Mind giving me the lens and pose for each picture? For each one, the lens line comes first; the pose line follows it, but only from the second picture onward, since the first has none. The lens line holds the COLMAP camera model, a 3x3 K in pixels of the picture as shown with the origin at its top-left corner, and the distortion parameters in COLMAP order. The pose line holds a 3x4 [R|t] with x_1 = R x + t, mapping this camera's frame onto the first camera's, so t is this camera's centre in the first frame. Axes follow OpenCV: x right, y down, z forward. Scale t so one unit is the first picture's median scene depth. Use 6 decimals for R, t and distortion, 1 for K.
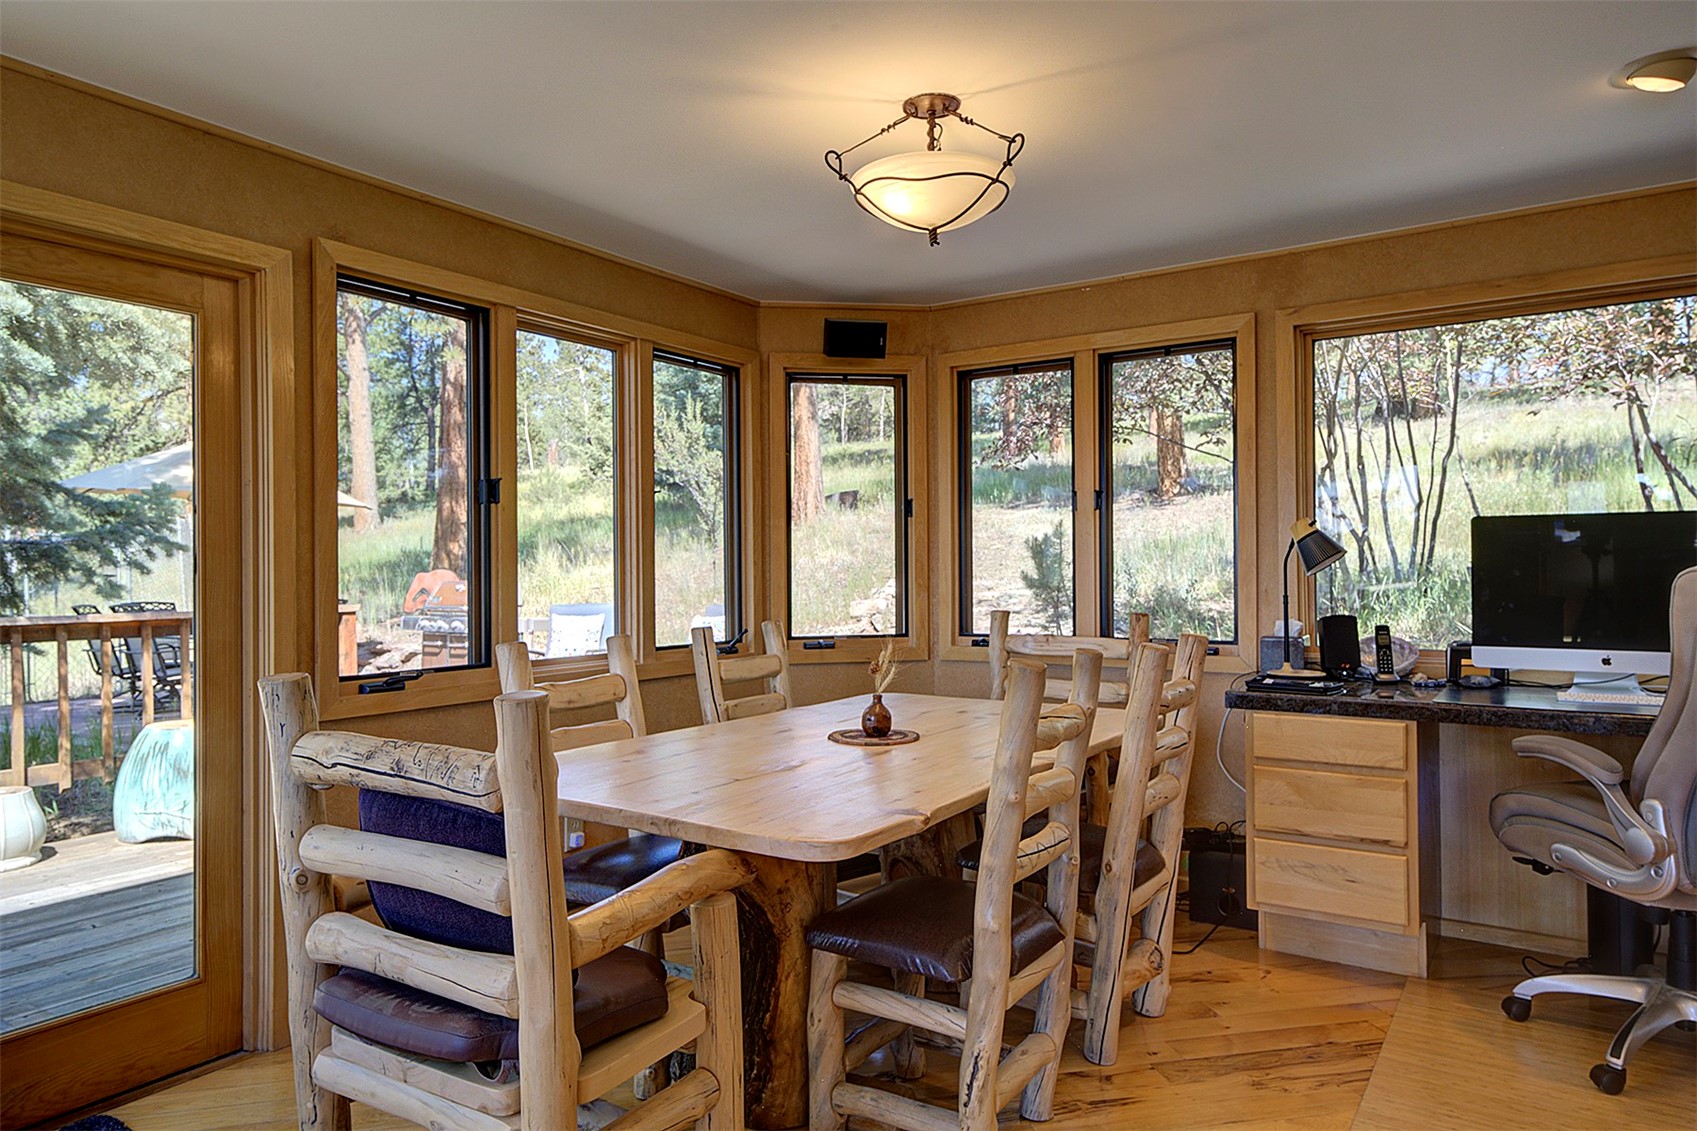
lens RADIAL K [[1098.9, 0, 849.4], [0, 1098.9, 559.9], [0, 0, 1]] dist [-0.018128, 0.006244]
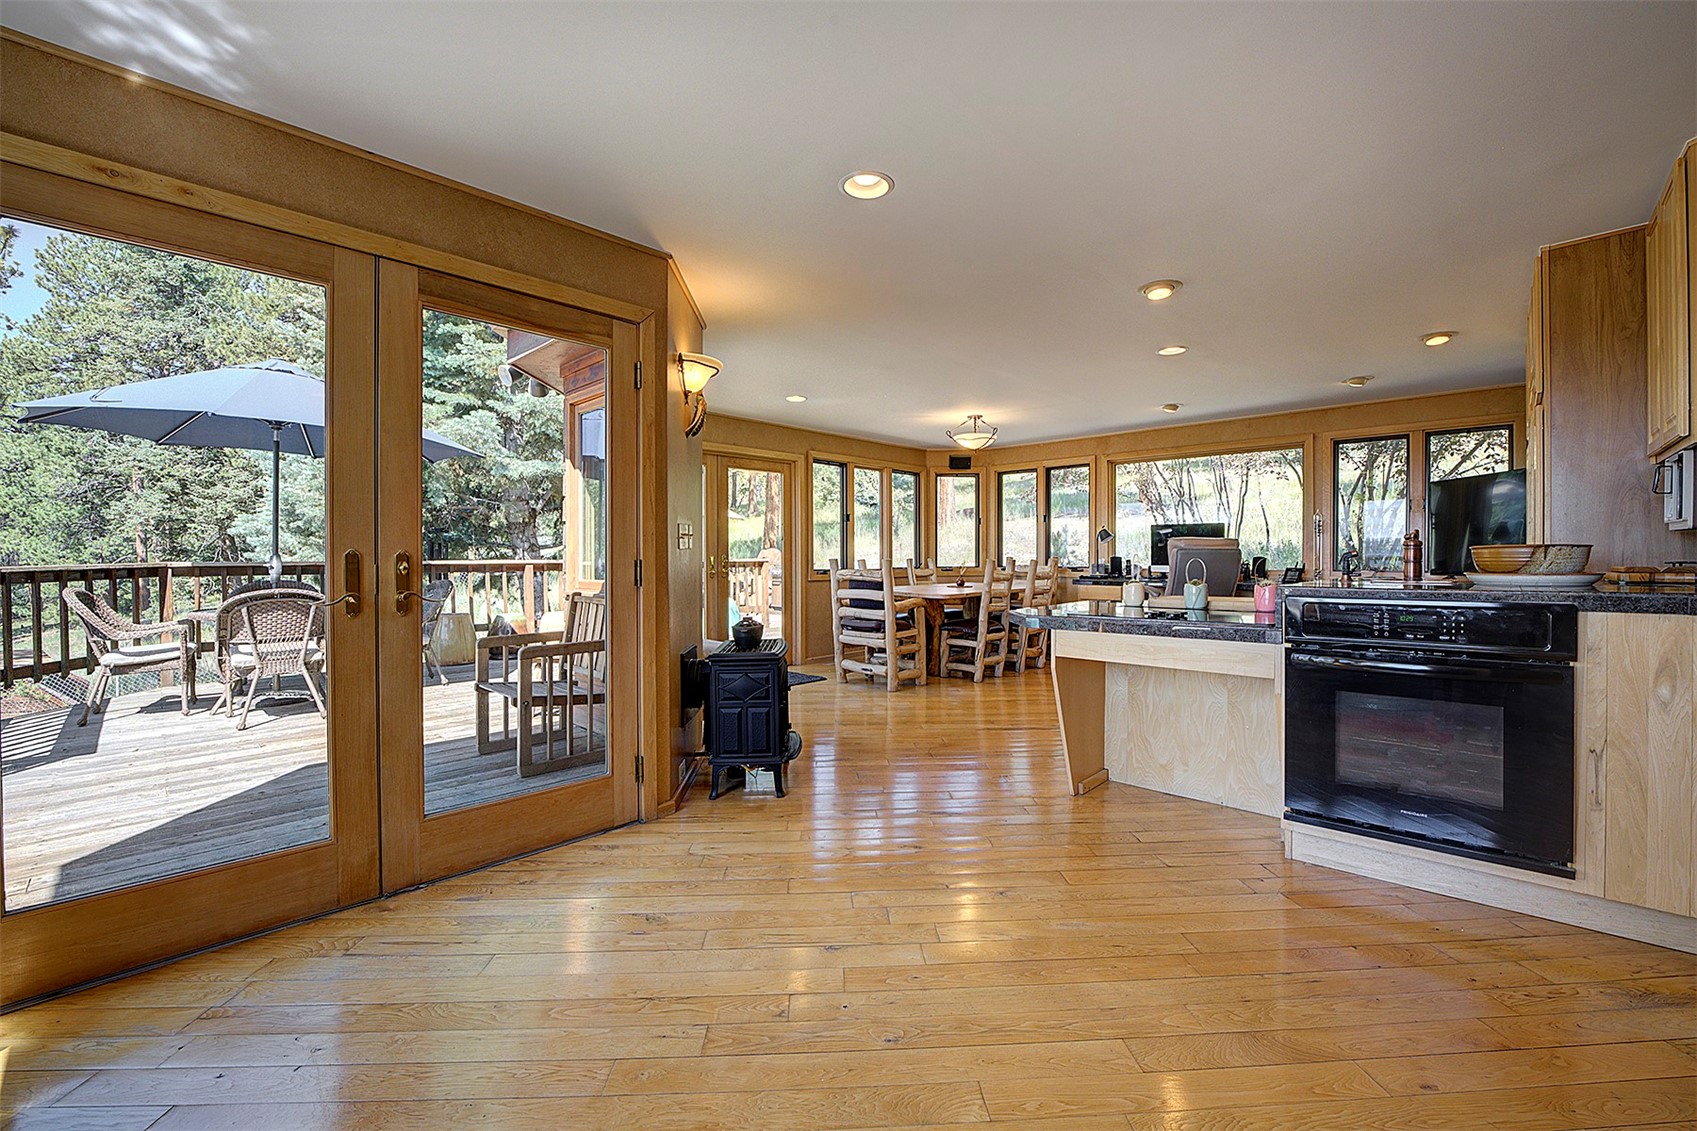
lens RADIAL K [[708.8, 0, 847.4], [0, 708.8, 568.3], [0, 0, 1]] dist [-0.000982, -0.000022]
pose [[0.984302, 0.007957, -0.176310, 0.052627], [-0.002807, 0.999563, 0.029439, 0.025859], [0.176468, -0.028482, 0.983894, -1.041218]]
